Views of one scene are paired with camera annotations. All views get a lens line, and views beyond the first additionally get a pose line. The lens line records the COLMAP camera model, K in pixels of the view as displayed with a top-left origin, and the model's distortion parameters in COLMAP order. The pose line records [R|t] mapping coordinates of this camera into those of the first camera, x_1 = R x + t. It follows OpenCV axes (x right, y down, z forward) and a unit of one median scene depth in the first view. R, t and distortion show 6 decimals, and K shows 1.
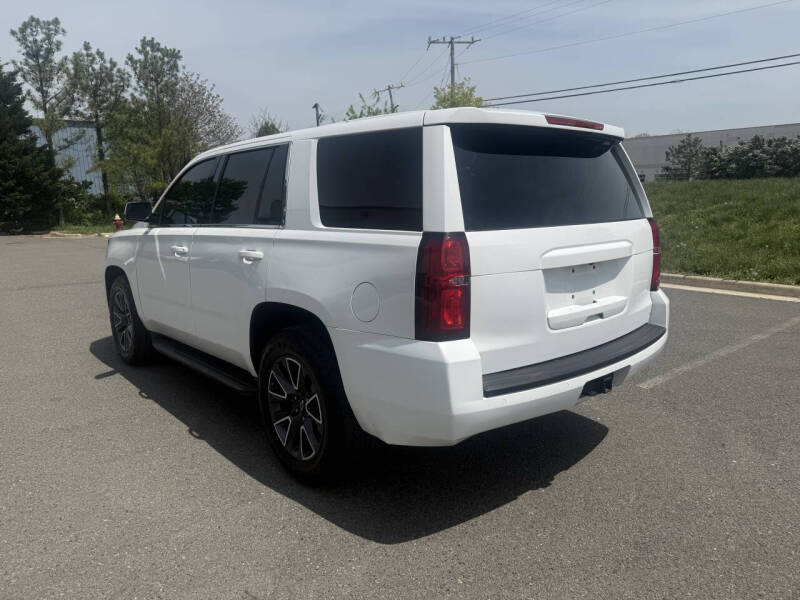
lens RADIAL K [[578.7, 0, 397.1], [0, 578.7, 301.5], [0, 0, 1]] dist [-0.003267, -0.006225]
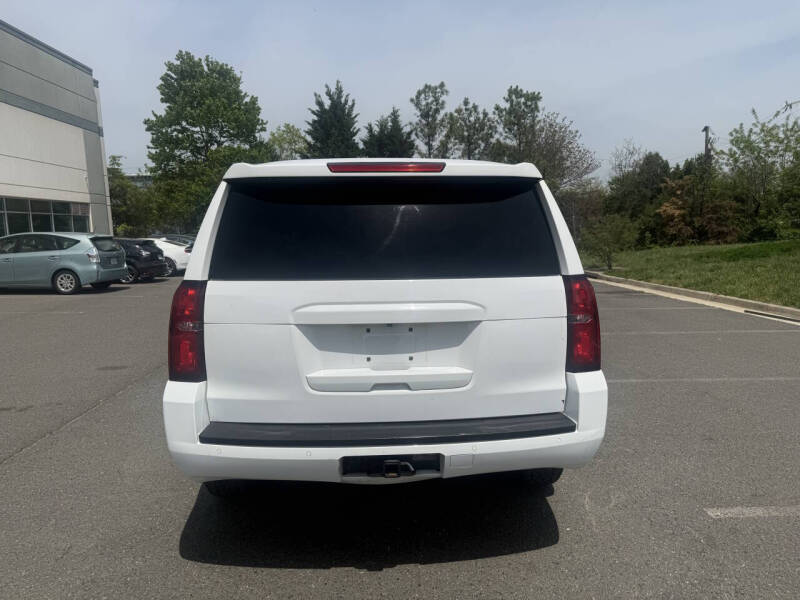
lens RADIAL K [[581.8, 0, 400.0], [0, 581.8, 300.0], [0, 0, 1]] dist [0.035340, -0.043670]
pose [[0.784815, 0.066459, -0.616156, 0.107392], [-0.102621, 0.994444, -0.023451, -0.010060], [0.611175, 0.081635, 0.787275, 0.038002]]
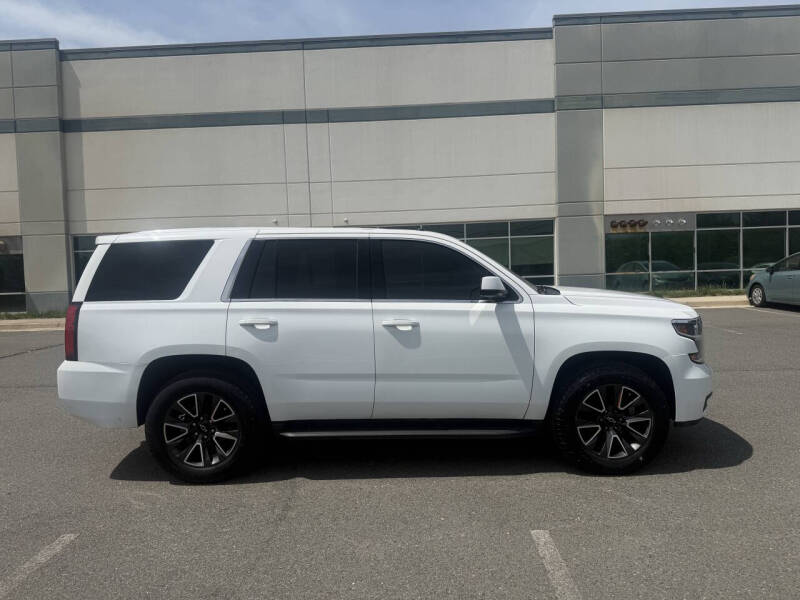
lens RADIAL K [[581.1, 0, 396.9], [0, 581.1, 296.8], [0, 0, 1]] dist [-0.004522, -0.003706]
pose [[-0.677721, 0.066568, -0.732300, 0.131863], [-0.101260, 0.977957, 0.182612, -0.068245], [0.728314, 0.197912, -0.656041, 0.349375]]
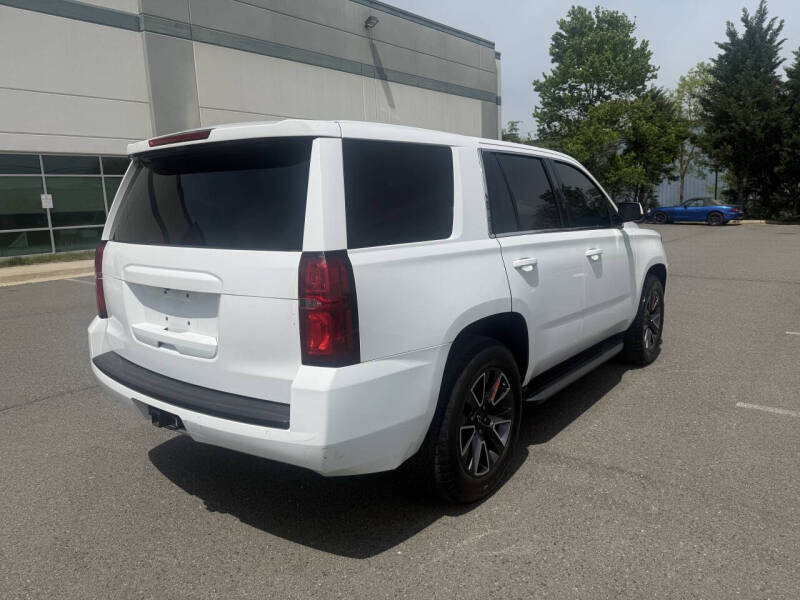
lens RADIAL K [[581.8, 0, 400.0], [0, 581.8, 300.0], [0, 0, 1]] dist [0.035340, -0.043670]
pose [[0.171644, 0.167333, -0.970844, 0.160507], [-0.152428, 0.978113, 0.141637, -0.028995], [0.973295, 0.123673, 0.193393, 0.143640]]
